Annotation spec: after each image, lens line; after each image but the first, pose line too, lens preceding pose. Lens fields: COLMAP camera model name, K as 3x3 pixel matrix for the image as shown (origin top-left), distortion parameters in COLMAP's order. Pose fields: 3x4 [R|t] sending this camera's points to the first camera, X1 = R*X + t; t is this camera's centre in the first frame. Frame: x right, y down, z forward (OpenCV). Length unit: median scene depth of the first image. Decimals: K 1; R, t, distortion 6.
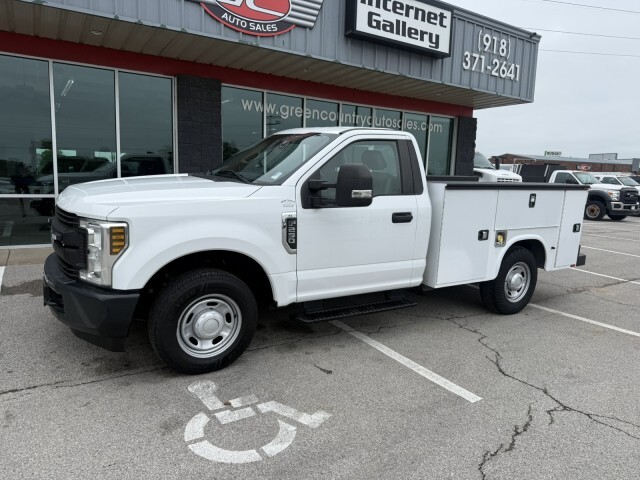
lens RADIAL K [[454.2, 0, 320.9], [0, 454.2, 240.0], [0, 0, 1]] dist [0.025284, -0.044212]
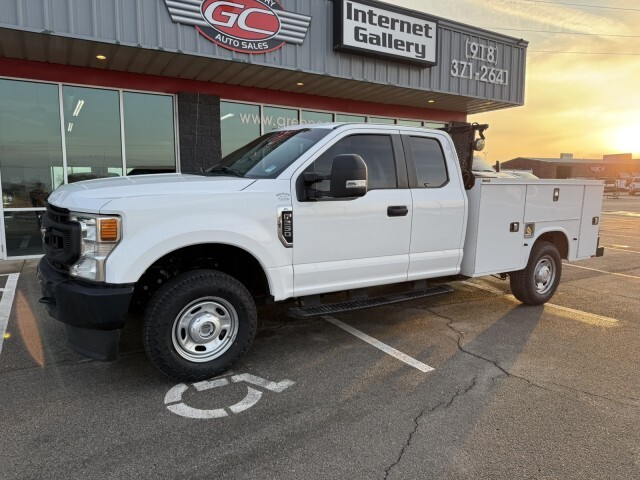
lens RADIAL K [[454.2, 0, 324.3], [0, 454.2, 238.6], [0, 0, 1]] dist [0.025284, -0.044212]
pose [[0.999179, -0.030108, -0.027114, 0.046346], [0.029374, 0.999202, -0.027076, 0.018881], [0.027908, 0.026257, 0.999266, -0.049473]]
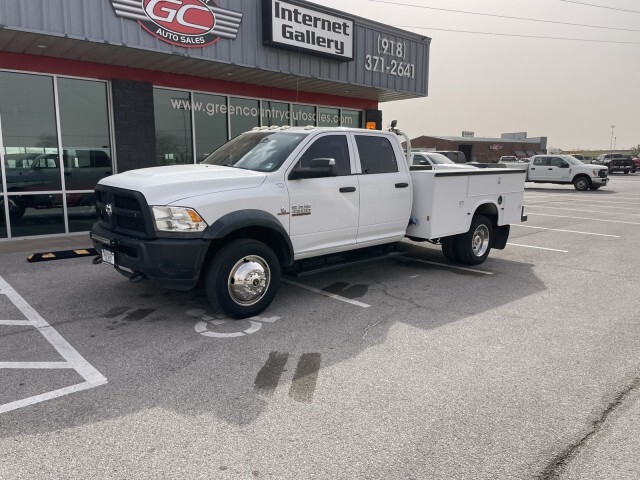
lens RADIAL K [[491.2, 0, 321.3], [0, 491.2, 242.1], [0, 0, 1]] dist [0.033476, -0.042927]
pose [[0.984174, -0.056041, 0.168111, -0.039747], [0.052224, 0.998269, 0.027044, 0.023959], [-0.169336, -0.017836, 0.985397, -0.263158]]
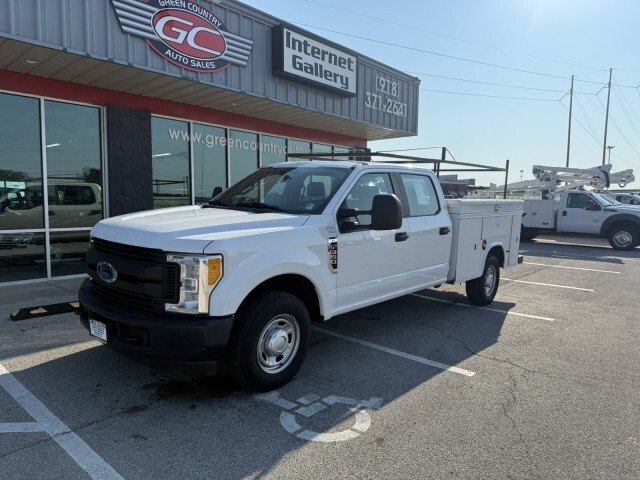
lens RADIAL K [[454.2, 0, 322.8], [0, 454.2, 241.6], [0, 0, 1]] dist [0.025284, -0.044212]
pose [[0.957725, -0.047280, 0.283774, -0.159569], [0.059424, 0.997642, -0.034334, -0.004745], [-0.281481, 0.049745, 0.958276, -0.060102]]
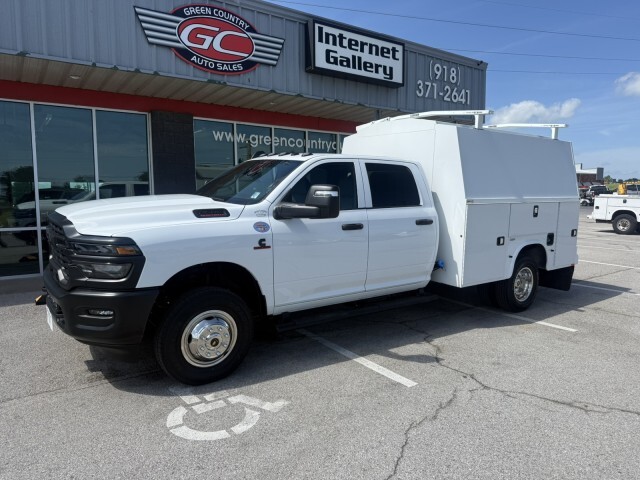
lens RADIAL K [[454.2, 0, 320.6], [0, 454.2, 239.1], [0, 0, 1]] dist [0.025284, -0.044212]
pose [[0.998158, -0.042537, 0.043265, 0.023679], [0.044403, 0.998082, -0.043138, 0.003118], [-0.041347, 0.044980, 0.998132, -0.075903]]
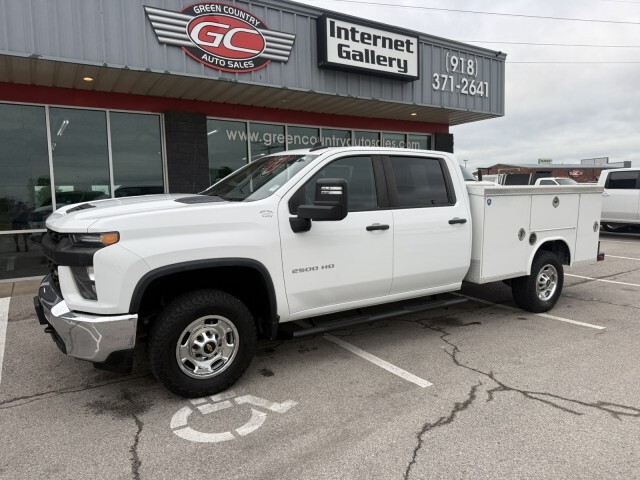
lens RADIAL K [[454.2, 0, 317.6], [0, 454.2, 240.0], [0, 0, 1]] dist [0.025284, -0.044212]
pose [[0.998404, -0.056262, -0.004908, 0.034271], [0.055990, 0.997445, -0.044364, 0.008490], [0.007392, 0.044018, 0.999003, -0.059097]]
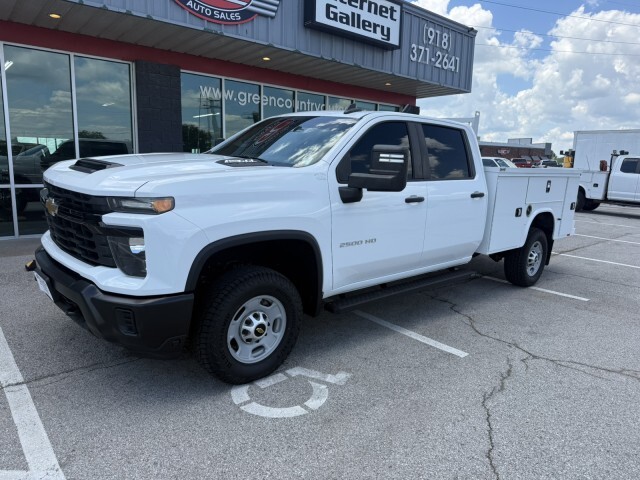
lens RADIAL K [[454.2, 0, 322.2], [0, 454.2, 240.7], [0, 0, 1]] dist [0.025284, -0.044212]
pose [[0.988933, -0.030078, 0.145279, -0.071092], [0.024880, 0.998988, 0.037466, -0.000766], [-0.146259, -0.033437, 0.988681, -0.041800]]
